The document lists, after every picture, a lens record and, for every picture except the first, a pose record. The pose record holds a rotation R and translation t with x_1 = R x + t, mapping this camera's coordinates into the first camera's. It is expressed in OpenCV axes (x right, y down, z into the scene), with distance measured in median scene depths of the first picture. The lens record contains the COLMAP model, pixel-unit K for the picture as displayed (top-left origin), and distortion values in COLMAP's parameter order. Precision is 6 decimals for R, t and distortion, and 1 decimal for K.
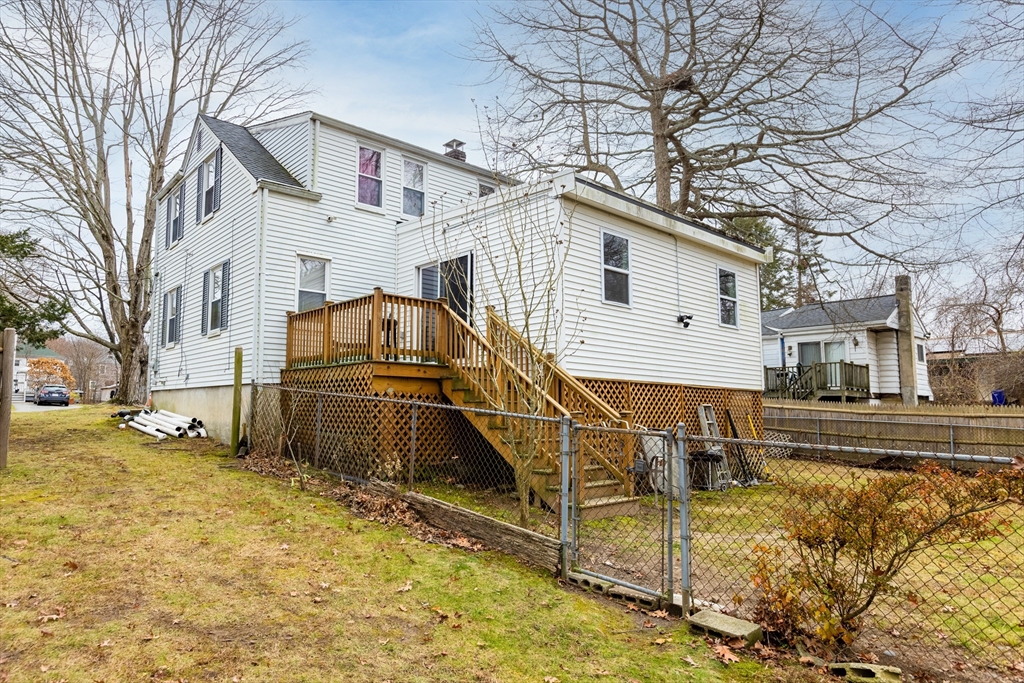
lens RADIAL K [[624.3, 0, 455.7], [0, 624.3, 341.8], [0, 0, 1]] dist [0.000319, 0.000020]
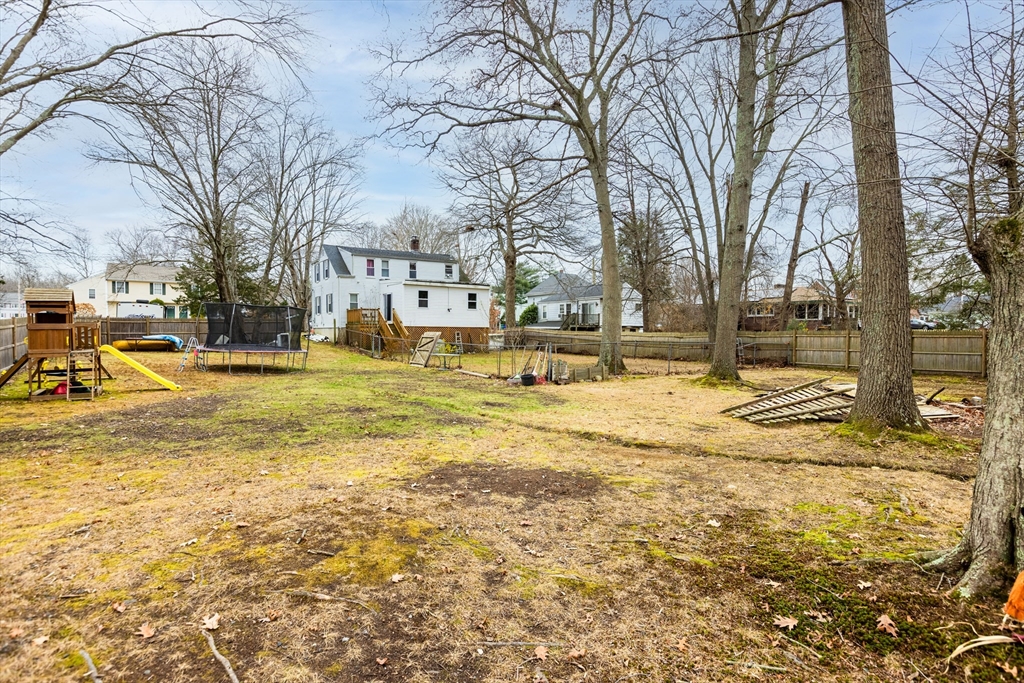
lens RADIAL K [[598.2, 0, 512.0], [0, 598.2, 341.5], [0, 0, 1]] dist [0.000155, 0.000003]
pose [[0.993644, -0.000128, -0.112566, 1.117083], [0.013268, 0.993161, 0.115996, -0.252023], [0.111781, -0.116753, 0.986850, -2.462273]]
